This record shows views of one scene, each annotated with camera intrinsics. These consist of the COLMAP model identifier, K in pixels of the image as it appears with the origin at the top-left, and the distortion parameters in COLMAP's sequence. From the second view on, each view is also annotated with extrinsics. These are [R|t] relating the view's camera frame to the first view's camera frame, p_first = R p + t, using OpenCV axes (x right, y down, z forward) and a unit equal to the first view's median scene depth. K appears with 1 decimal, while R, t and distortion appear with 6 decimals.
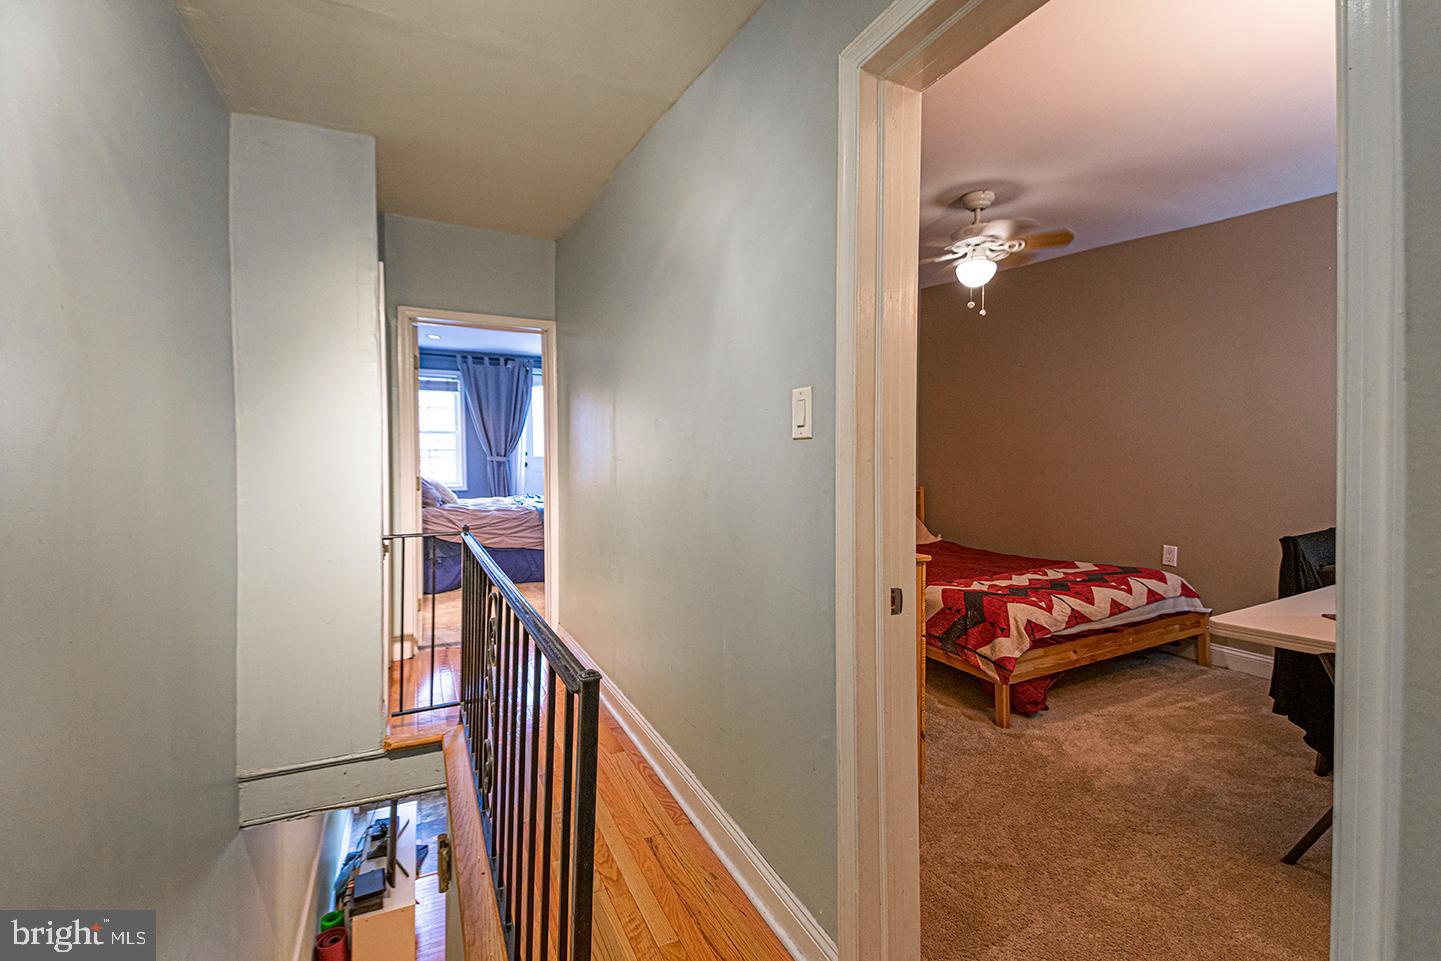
lens RADIAL K [[629.5, 0, 711.7], [0, 629.5, 456.7], [0, 0, 1]] dist [0.031207, -0.008595]
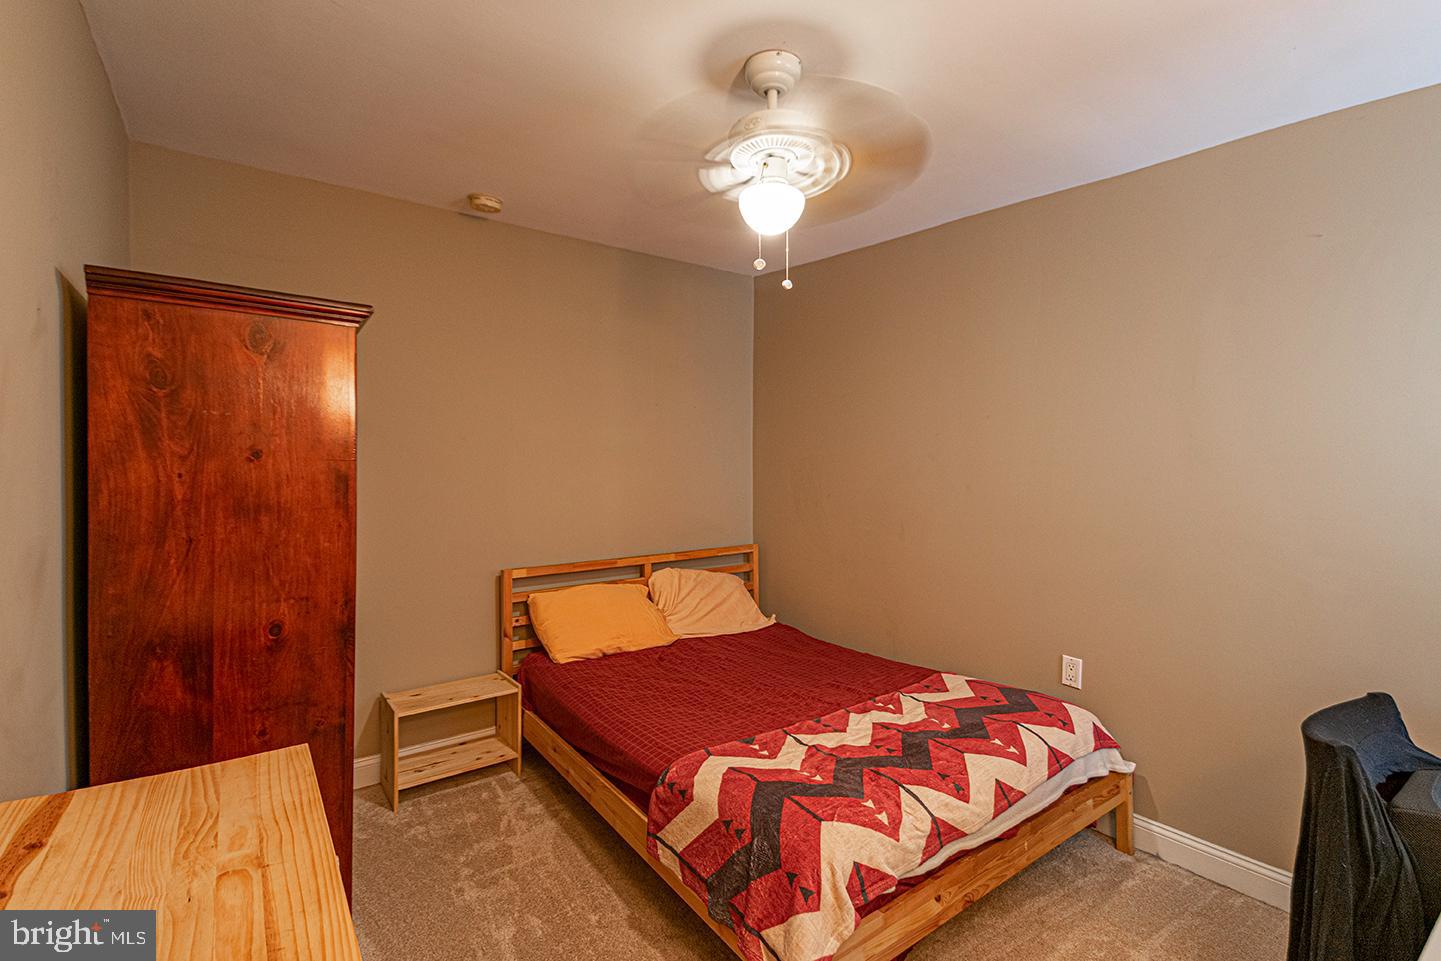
lens RADIAL K [[629.5, 0, 721.1], [0, 629.5, 478.4], [0, 0, 1]] dist [0.031207, -0.008595]
pose [[0.985718, -0.008351, 0.168196, 0.282723], [0.006742, 0.999926, 0.010135, -0.062598], [-0.168268, -0.008856, 0.985701, 0.468971]]
